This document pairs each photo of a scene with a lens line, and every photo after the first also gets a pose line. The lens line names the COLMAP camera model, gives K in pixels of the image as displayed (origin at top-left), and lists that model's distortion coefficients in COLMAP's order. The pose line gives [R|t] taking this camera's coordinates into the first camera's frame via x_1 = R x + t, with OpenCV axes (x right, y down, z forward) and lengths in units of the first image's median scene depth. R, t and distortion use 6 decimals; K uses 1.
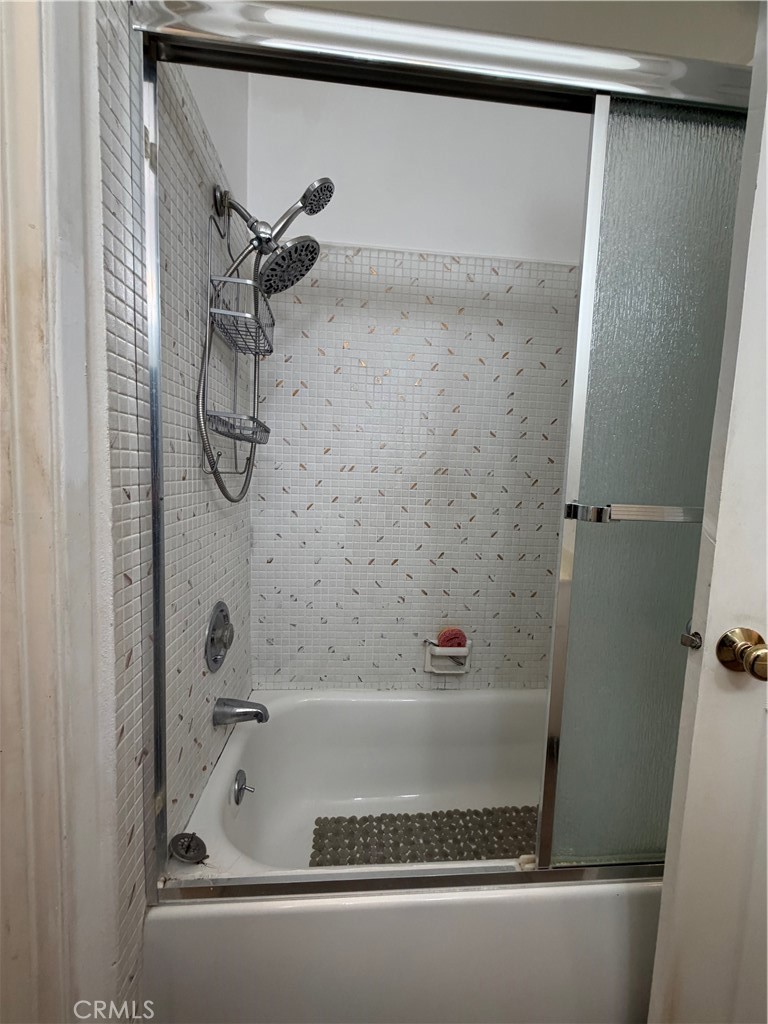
lens RADIAL K [[407.4, 0, 381.0], [0, 407.4, 511.8], [0, 0, 1]] dist [0.001766, -0.000420]
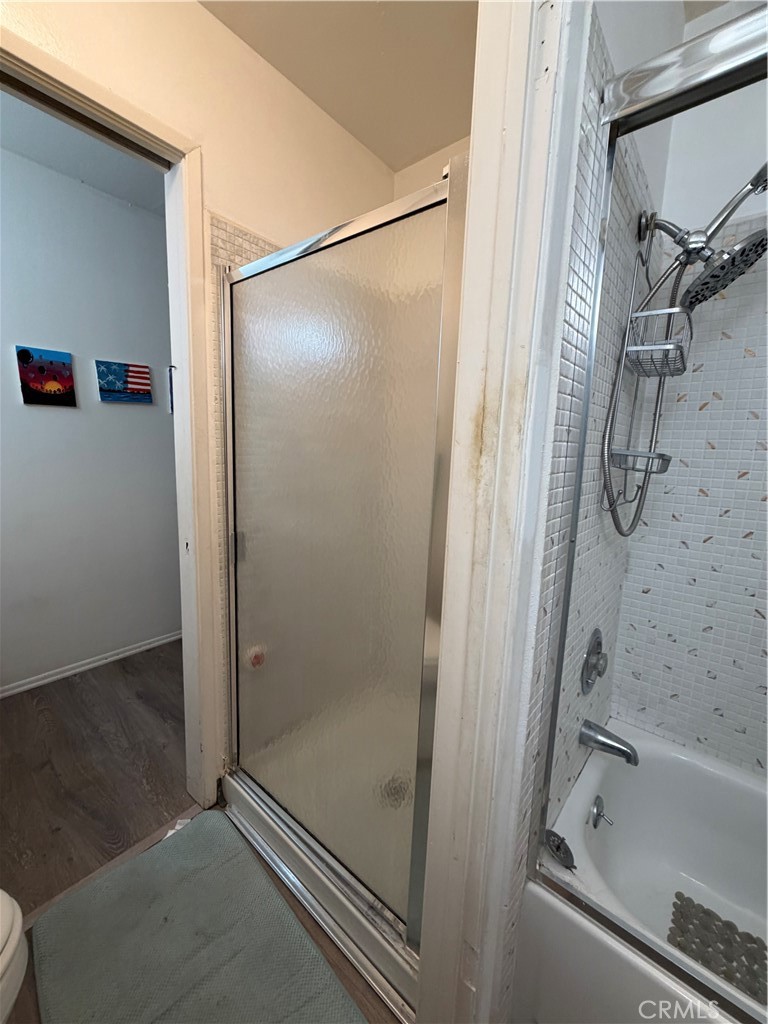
lens RADIAL K [[407.4, 0, 385.4], [0, 407.4, 510.1], [0, 0, 1]] dist [0.001766, -0.000420]
pose [[0.713639, 0.093817, -0.694203, -0.095550], [-0.074396, 0.995537, 0.058061, -0.100401], [0.696552, 0.010211, 0.717433, -0.111073]]
